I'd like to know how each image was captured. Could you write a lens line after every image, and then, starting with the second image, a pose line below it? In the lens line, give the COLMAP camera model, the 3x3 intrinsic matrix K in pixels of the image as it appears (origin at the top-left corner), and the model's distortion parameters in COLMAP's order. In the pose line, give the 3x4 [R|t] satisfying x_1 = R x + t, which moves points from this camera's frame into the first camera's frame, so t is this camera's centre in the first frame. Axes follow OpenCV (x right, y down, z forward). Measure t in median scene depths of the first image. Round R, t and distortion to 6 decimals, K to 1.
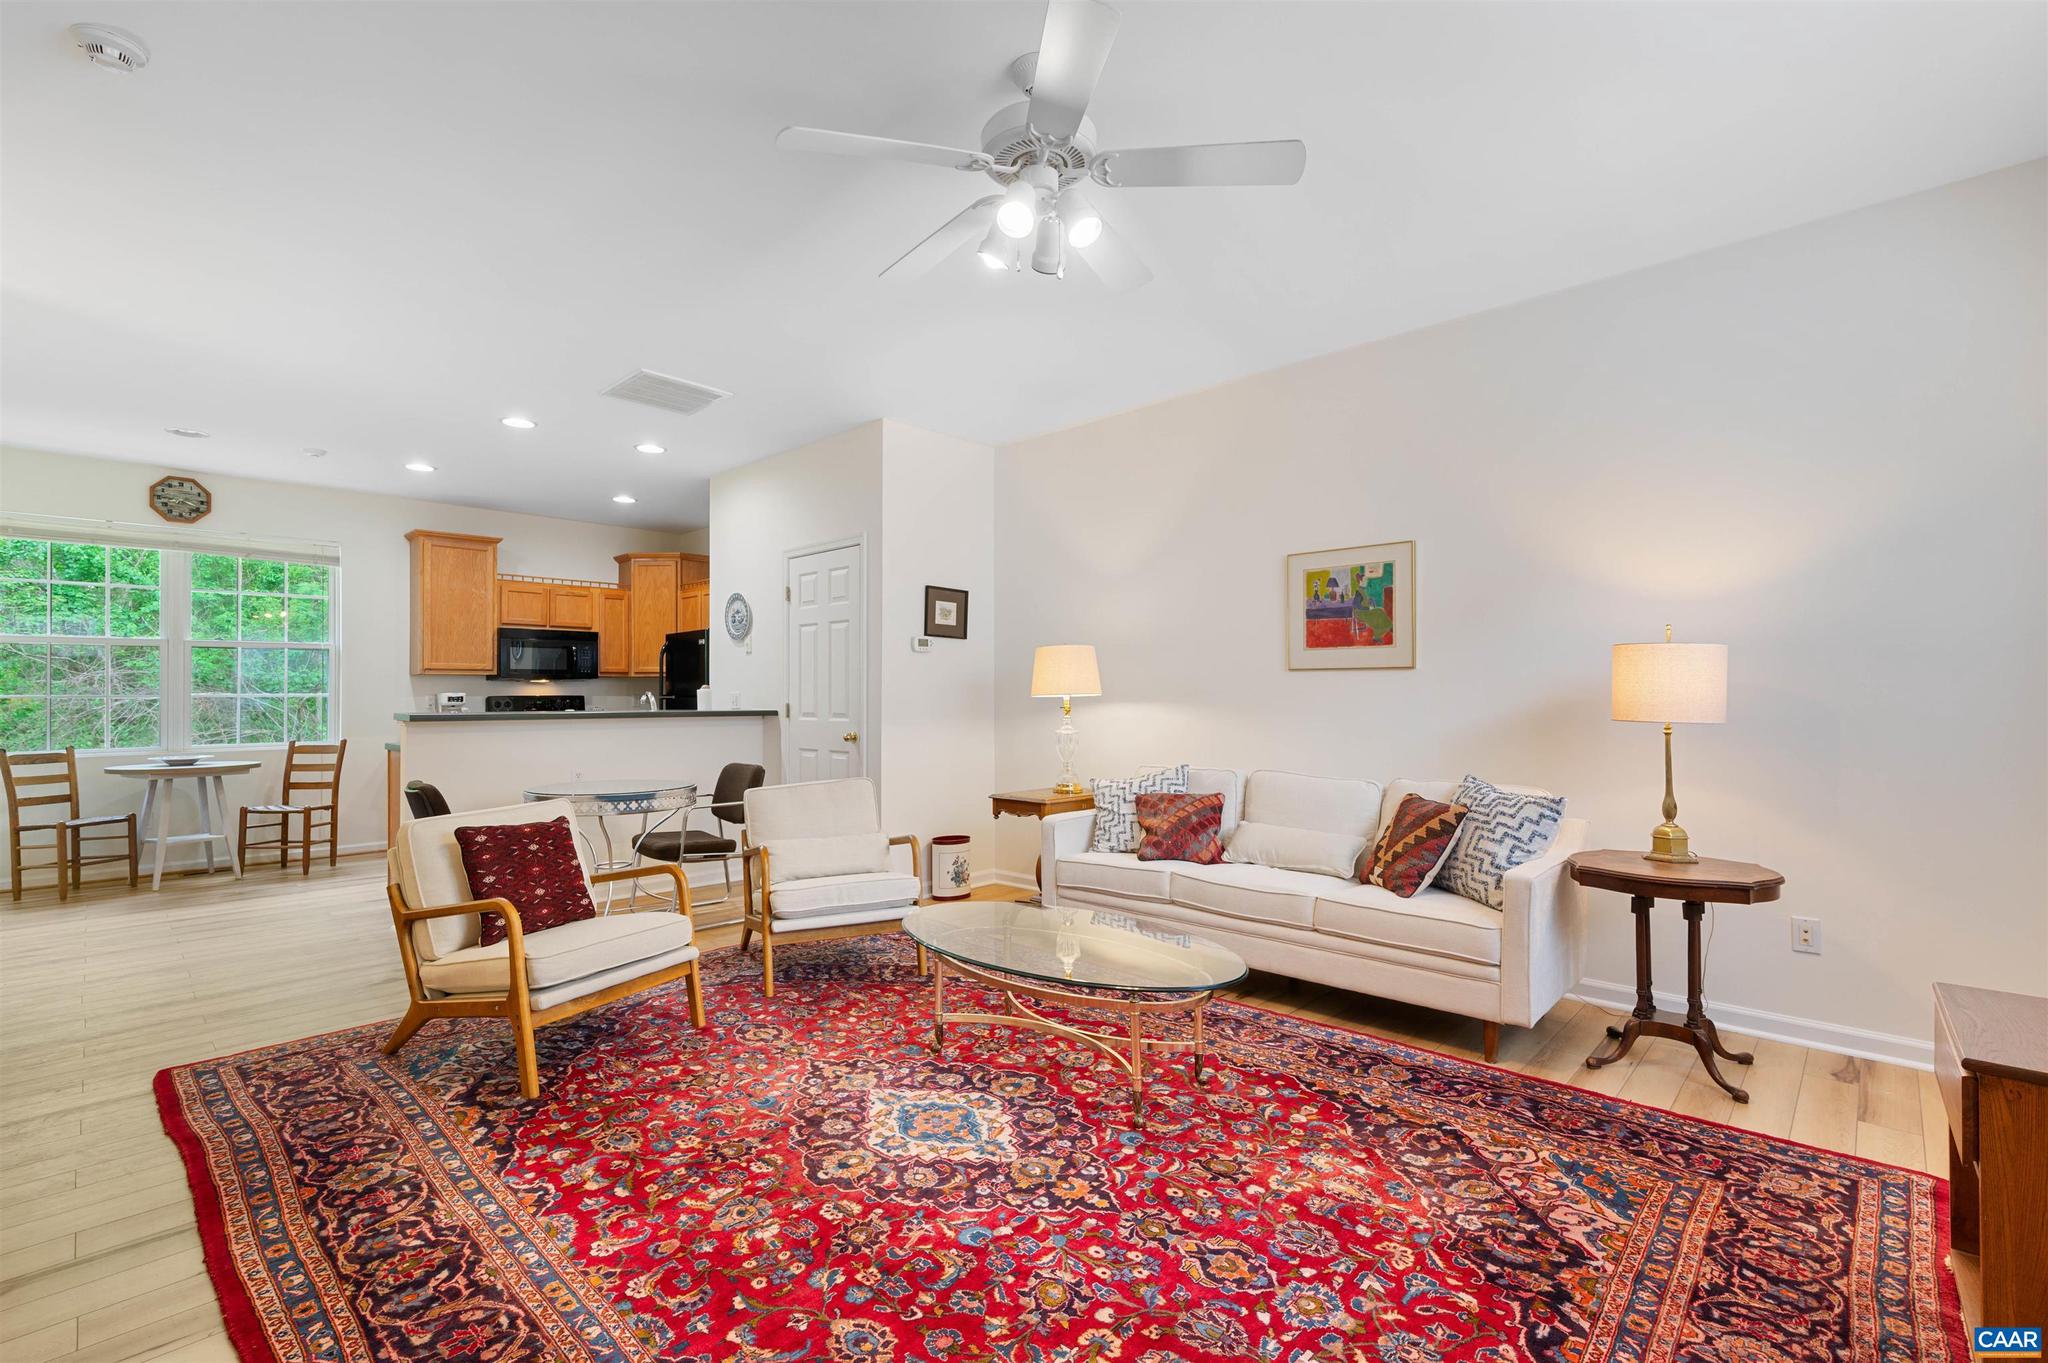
lens RADIAL K [[898.7, 0, 1007.2], [0, 898.7, 686.4], [0, 0, 1]] dist [0.003291, -0.000845]
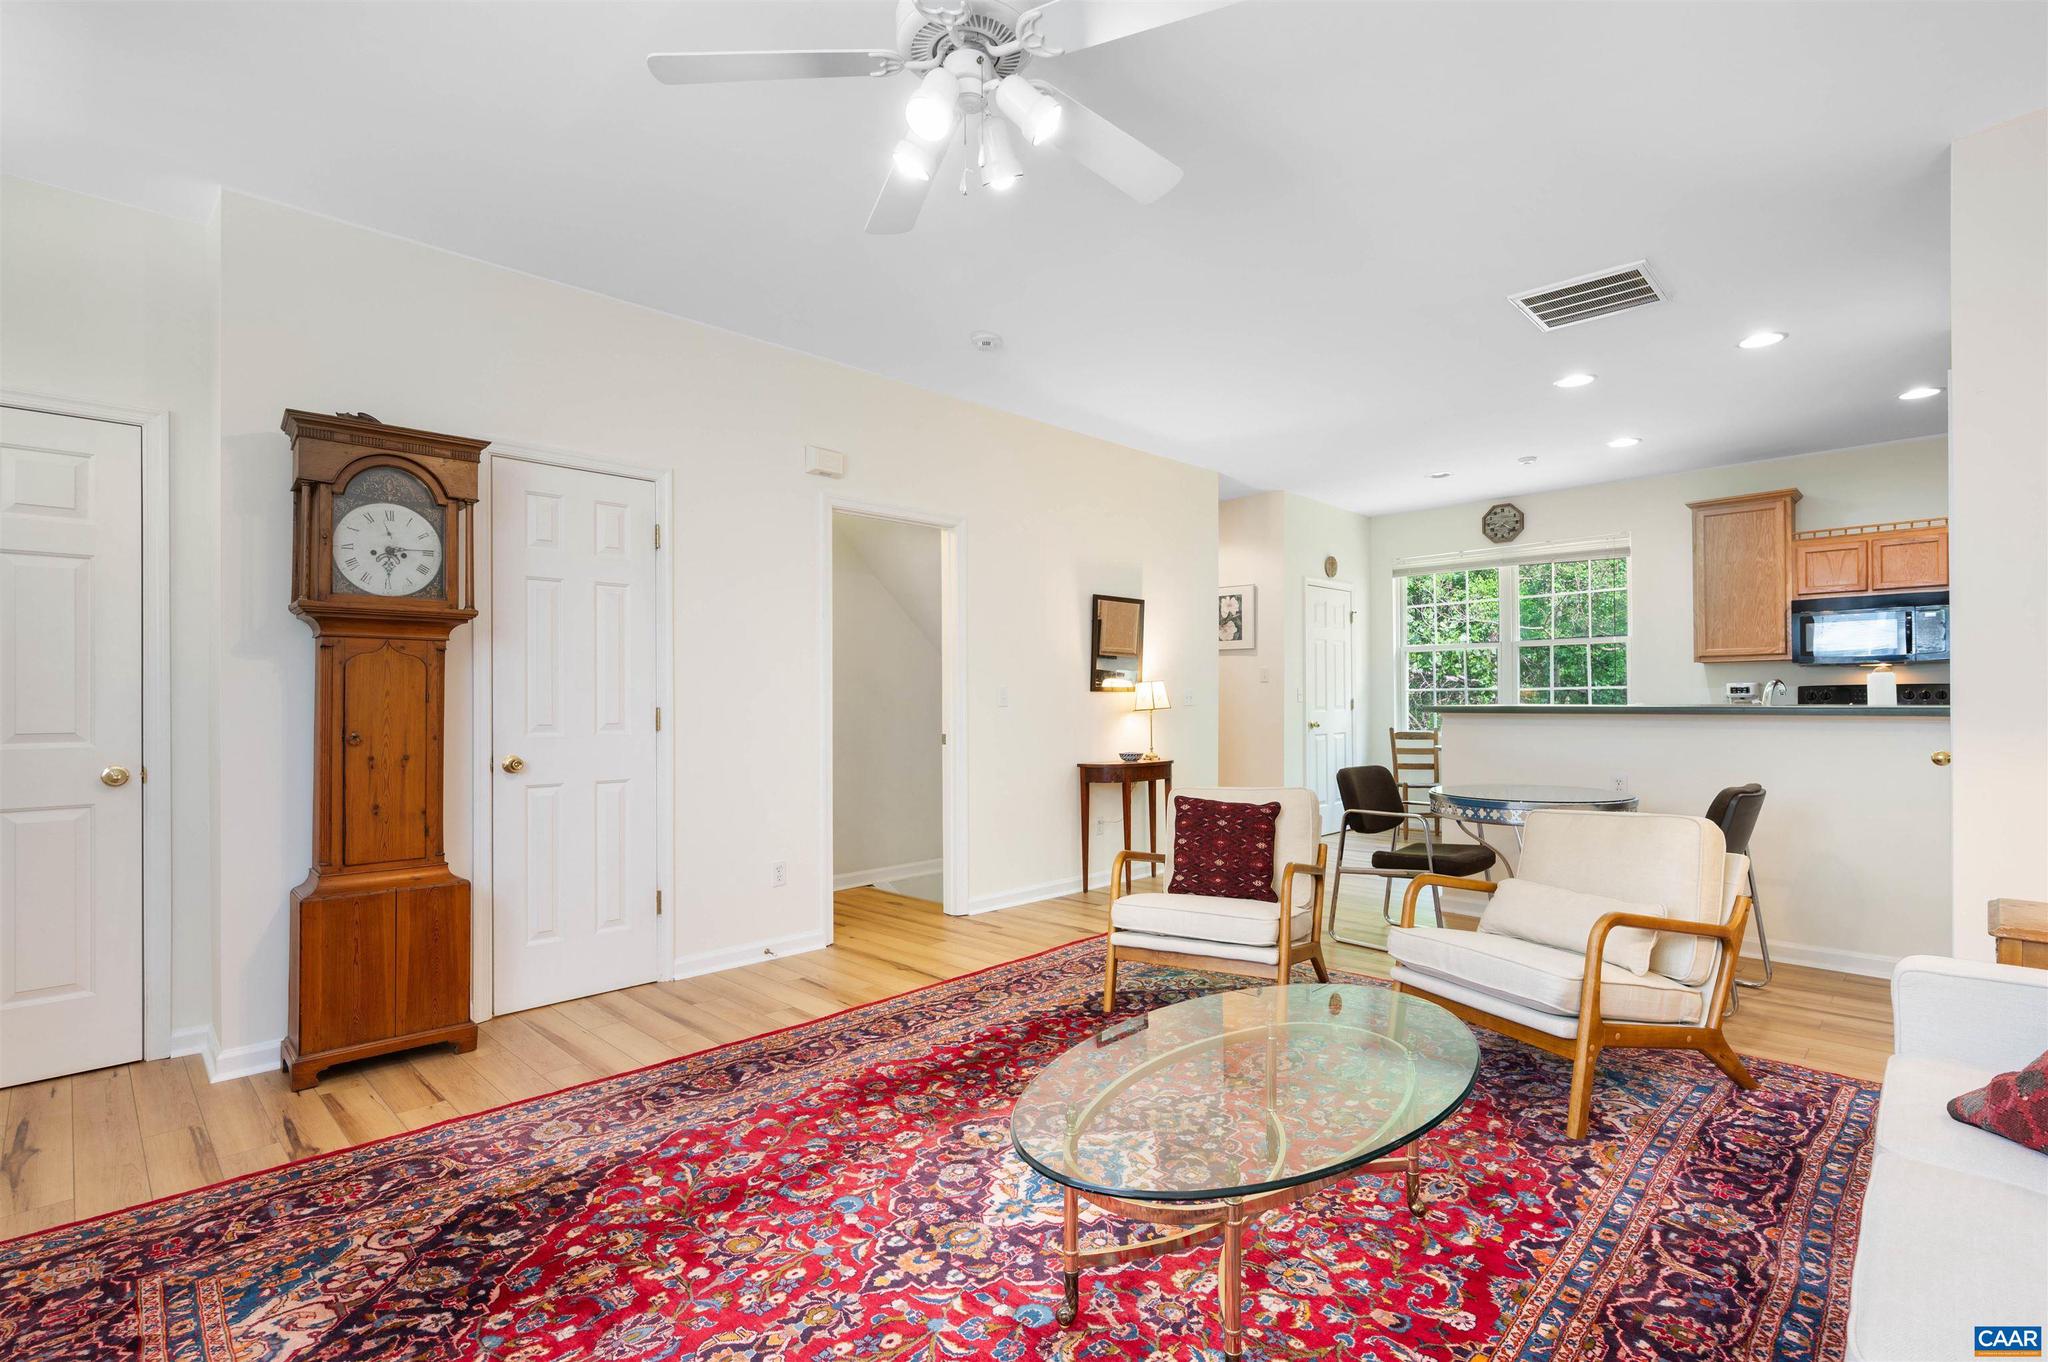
lens RADIAL K [[959.3, 0, 1043.0], [0, 959.3, 694.5], [0, 0, 1]] dist [-0.001402, -0.000096]
pose [[-0.000725, -0.002084, -0.999998, 0.527740], [0.020699, 0.999784, -0.002098, 0.011954], [0.999785, -0.020700, -0.000682, 0.604791]]
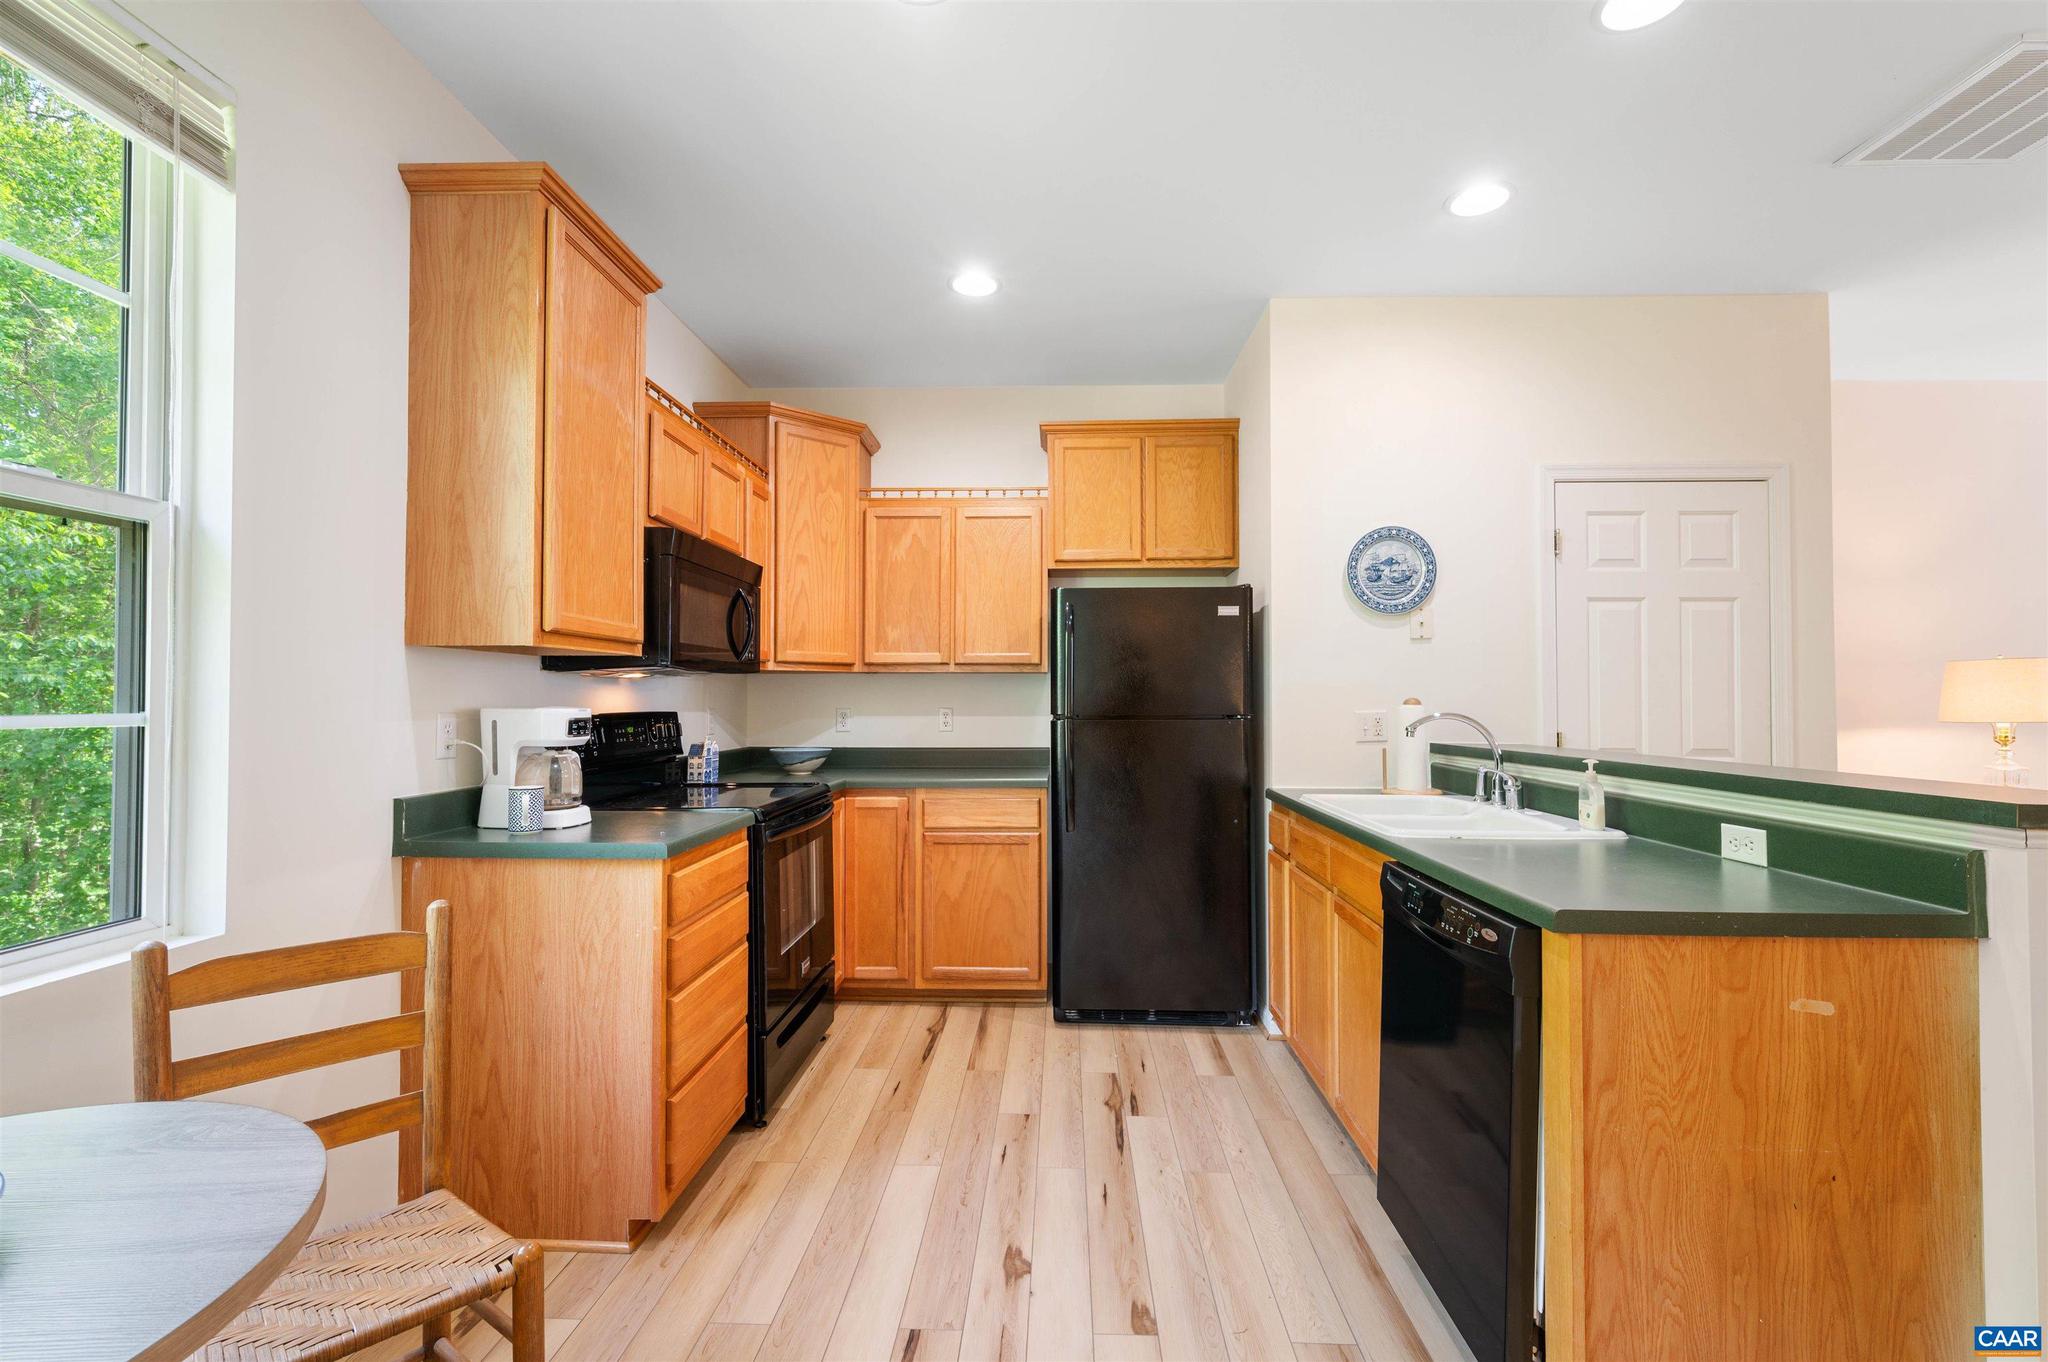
lens RADIAL K [[898.7, 0, 1034.8], [0, 898.7, 685.2], [0, 0, 1]] dist [0.003291, -0.000845]
pose [[0.741371, 0.019836, 0.670802, -1.263533], [-0.015057, 0.999803, -0.012924, 0.001226], [-0.670926, -0.000518, 0.741524, 1.151526]]
